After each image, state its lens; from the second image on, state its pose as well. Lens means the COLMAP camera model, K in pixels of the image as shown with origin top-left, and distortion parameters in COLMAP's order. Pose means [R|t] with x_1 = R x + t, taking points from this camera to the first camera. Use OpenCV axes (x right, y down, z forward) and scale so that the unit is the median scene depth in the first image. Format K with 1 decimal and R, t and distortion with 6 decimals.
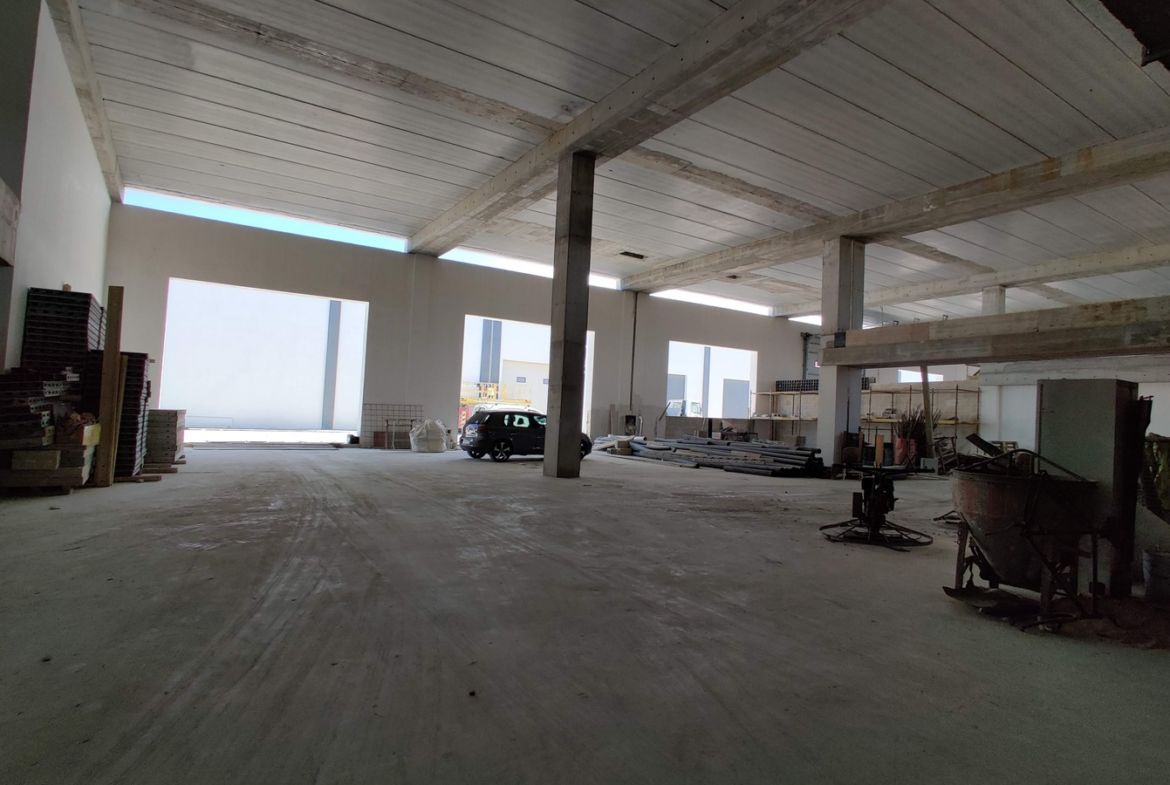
lens RADIAL K [[634.6, 0, 585.2], [0, 634.6, 389.6], [0, 0, 1]] dist [-0.043383, 0.045175]
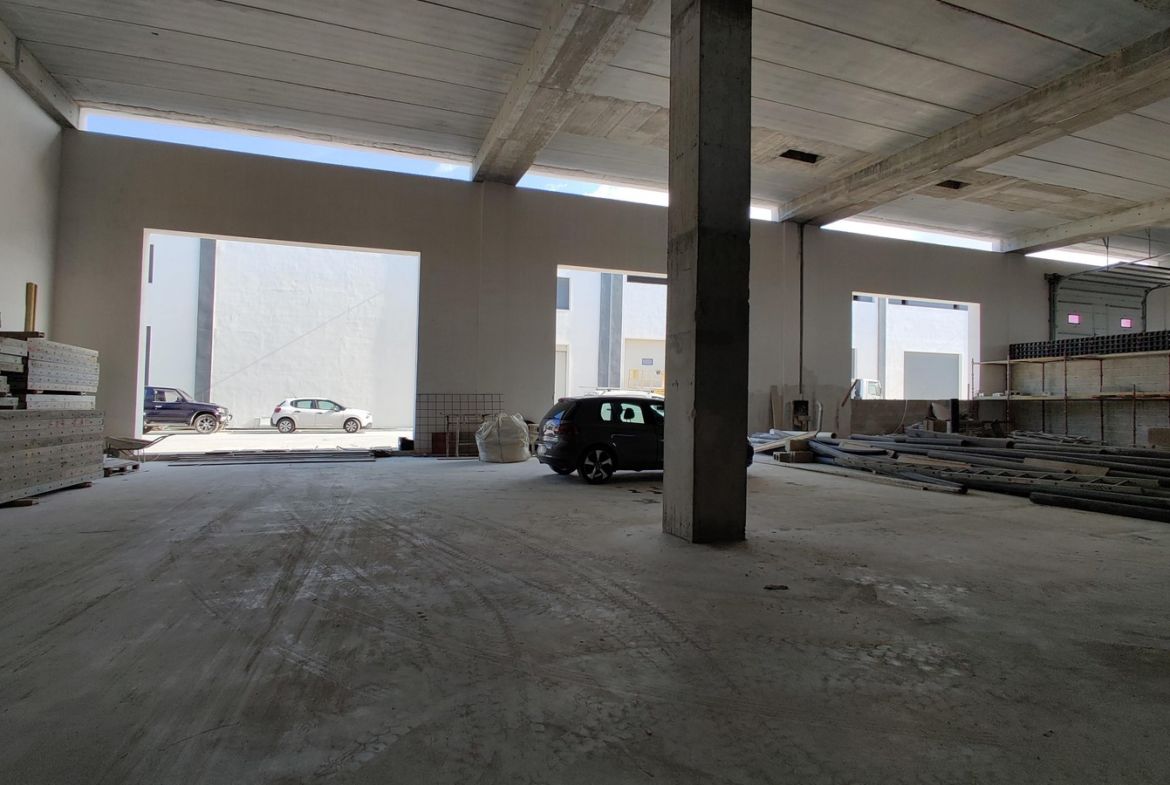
lens RADIAL K [[634.6, 0, 585.2], [0, 634.6, 389.6], [0, 0, 1]] dist [-0.043383, 0.045175]
pose [[0.976182, -0.032568, -0.214493, -0.011854], [0.036089, 0.999270, 0.012518, 0.015480], [0.213929, -0.019960, 0.976645, 0.341923]]
